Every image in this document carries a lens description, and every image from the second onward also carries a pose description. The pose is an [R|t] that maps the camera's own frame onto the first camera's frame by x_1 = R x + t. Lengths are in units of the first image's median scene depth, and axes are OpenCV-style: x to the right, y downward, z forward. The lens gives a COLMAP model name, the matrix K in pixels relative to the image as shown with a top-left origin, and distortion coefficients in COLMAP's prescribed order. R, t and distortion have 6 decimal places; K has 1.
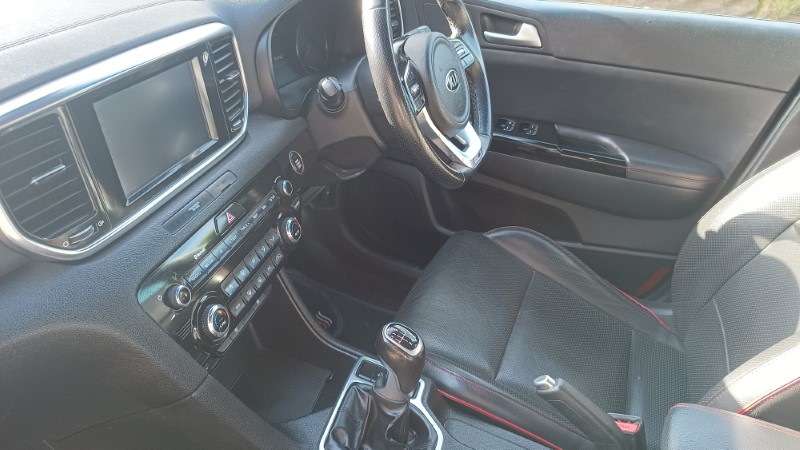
lens RADIAL K [[570.1, 0, 400.0], [0, 570.1, 225.0], [0, 0, 1]] dist [0.000487, 0.000282]
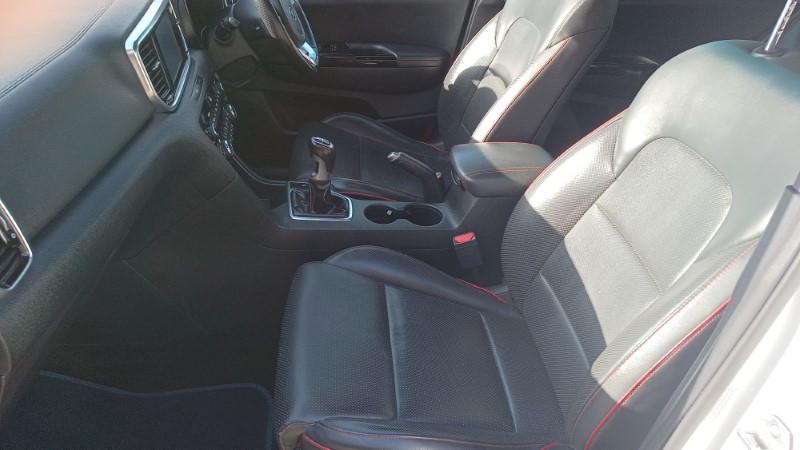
lens RADIAL K [[537.1, 0, 400.0], [0, 537.1, 225.0], [0, 0, 1]] dist [-0.001040, -0.000320]
pose [[0.895627, -0.270753, 0.352910, -0.253909], [0.244335, 0.962447, 0.118310, 0.170041], [-0.371690, -0.019734, 0.928147, -0.414650]]
